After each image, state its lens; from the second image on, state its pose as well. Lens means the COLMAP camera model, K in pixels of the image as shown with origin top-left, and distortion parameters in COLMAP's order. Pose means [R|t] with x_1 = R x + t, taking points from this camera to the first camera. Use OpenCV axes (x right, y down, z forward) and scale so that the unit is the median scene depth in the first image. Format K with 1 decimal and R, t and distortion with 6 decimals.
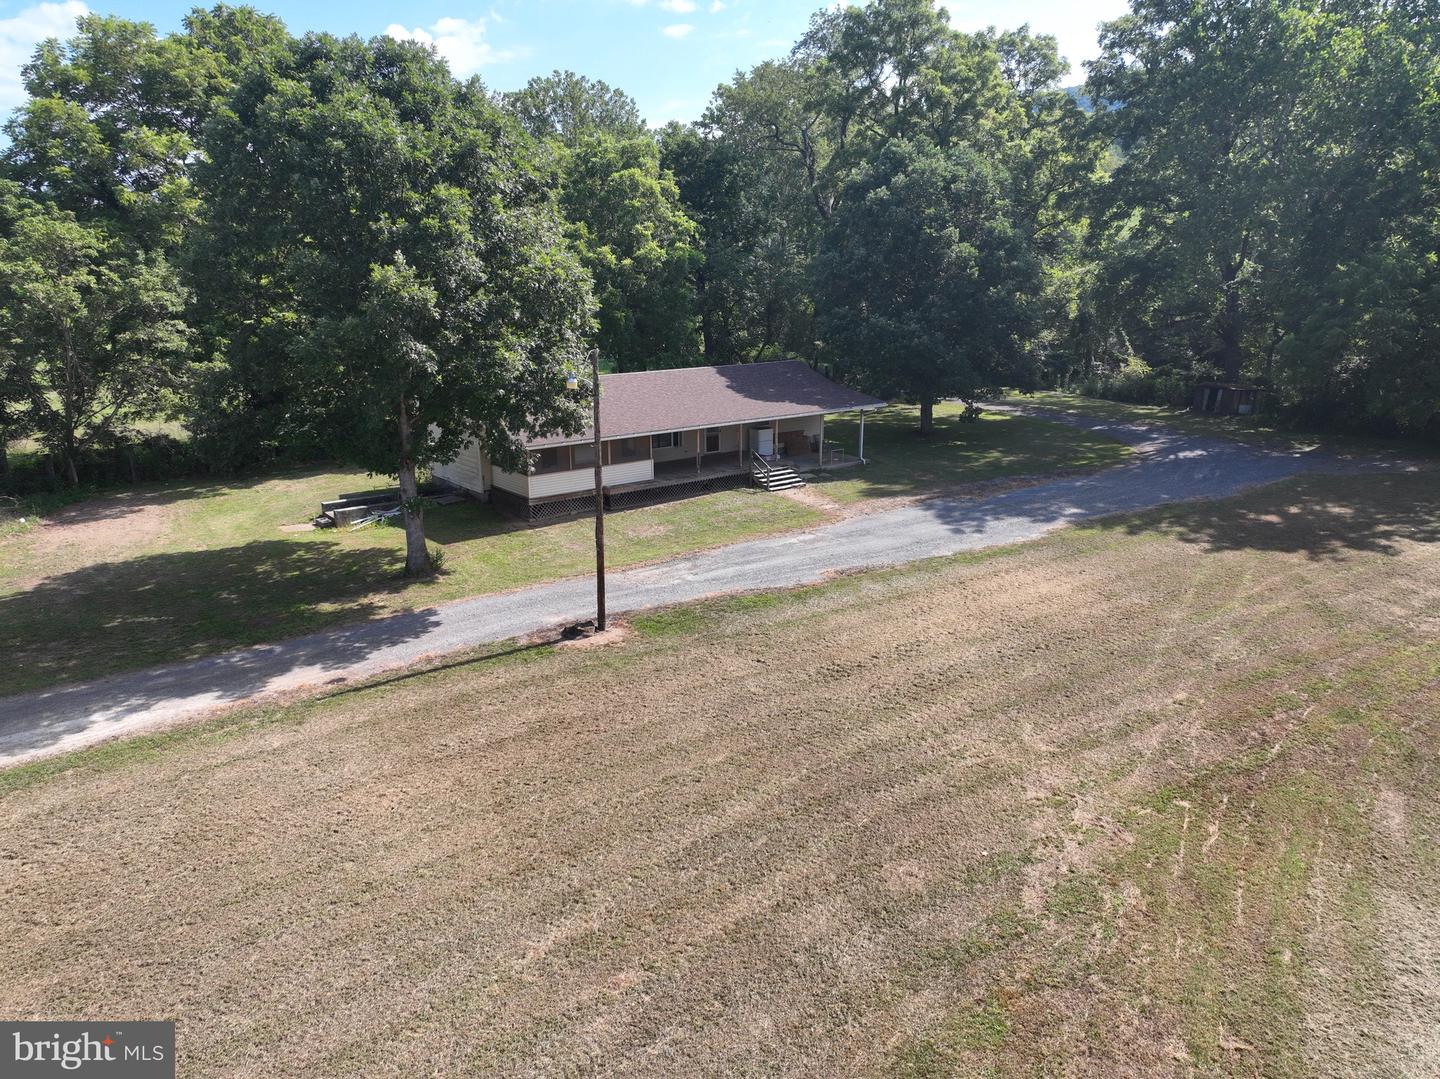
lens RADIAL K [[1024.1, 0, 718.0], [0, 1024.1, 543.6], [0, 0, 1]] dist [-0.004940, 0.028662]
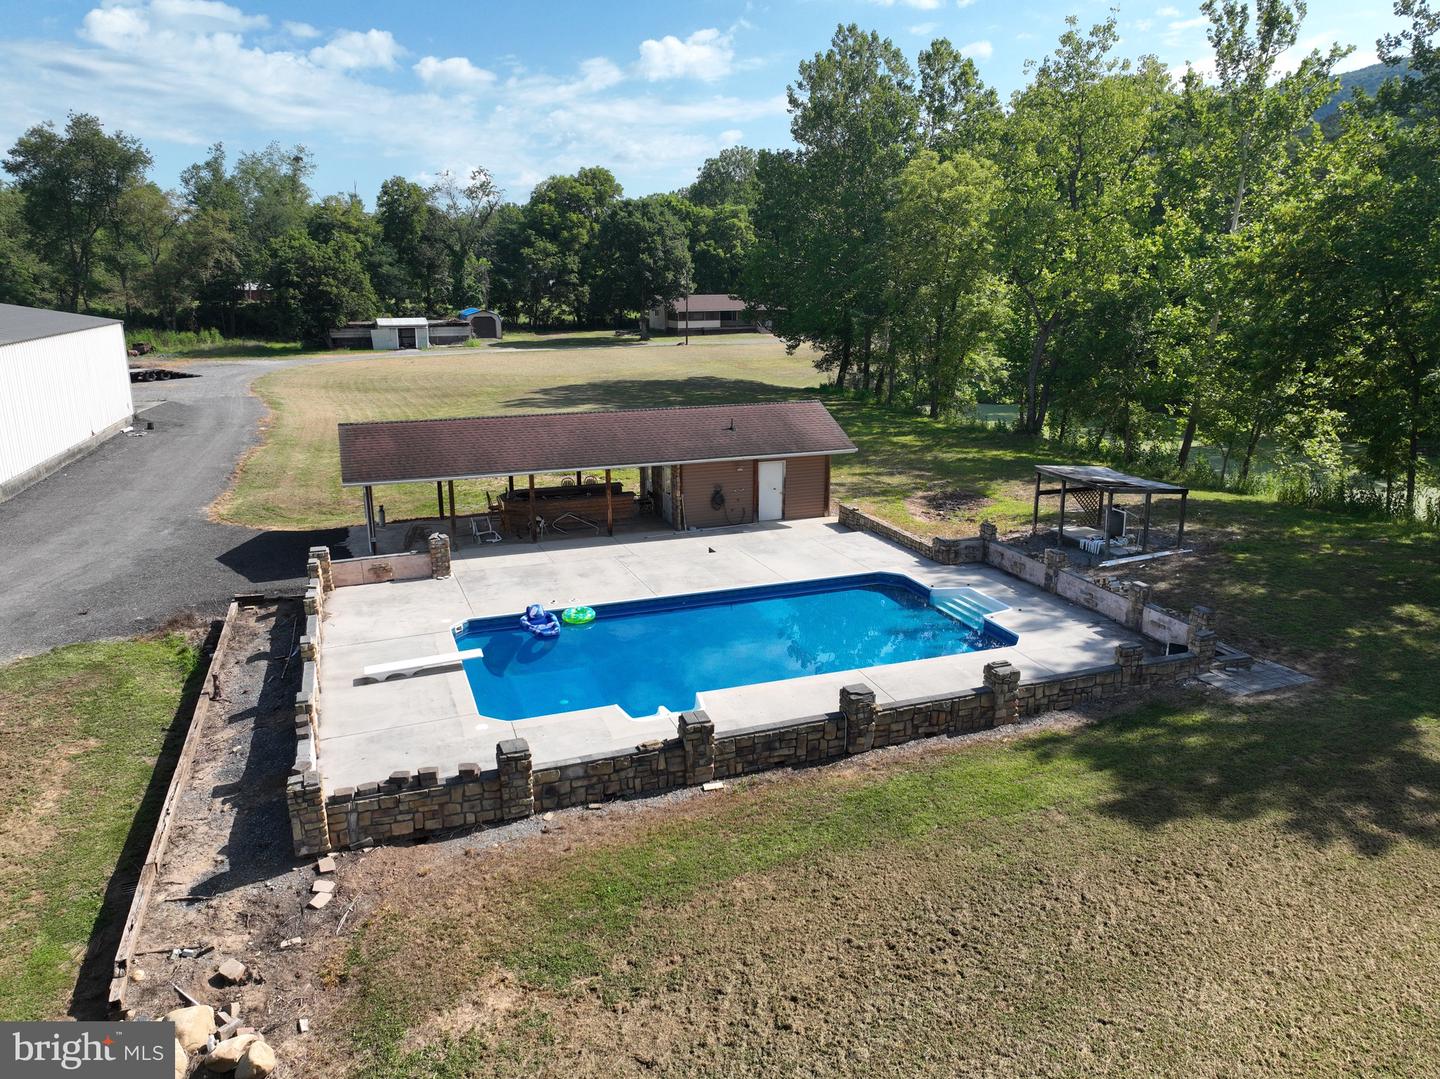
lens RADIAL K [[1024.1, 0, 718.0], [0, 1024.1, 543.6], [0, 0, 1]] dist [-0.004940, 0.028662]
pose [[0.977068, 0.056385, -0.205326, 0.589981], [-0.056910, 0.998374, 0.003357, 0.569096], [0.205182, 0.008405, 0.978688, -1.963172]]
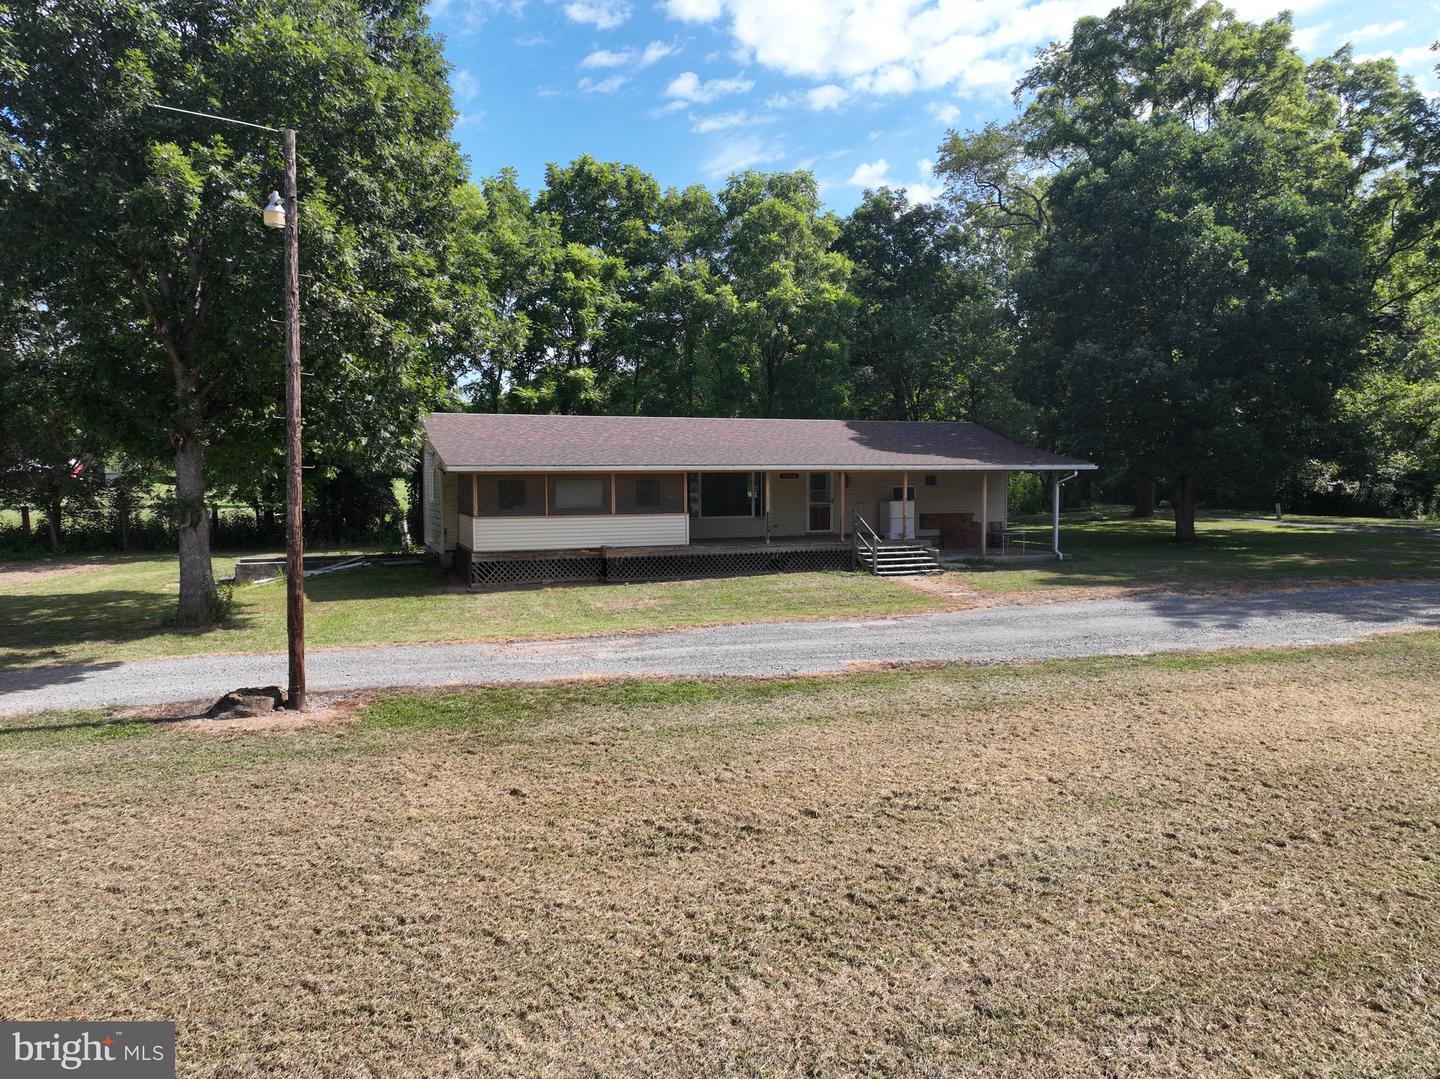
lens RADIAL K [[1040.5, 0, 719.3], [0, 1040.5, 520.7], [0, 0, 1]] dist [-0.003610, 0.040266]
pose [[0.958838, 0.019503, -0.283282, 0.144757], [-0.079067, 0.976520, -0.200390, 0.054031], [0.272722, 0.214540, 0.937867, 0.385395]]
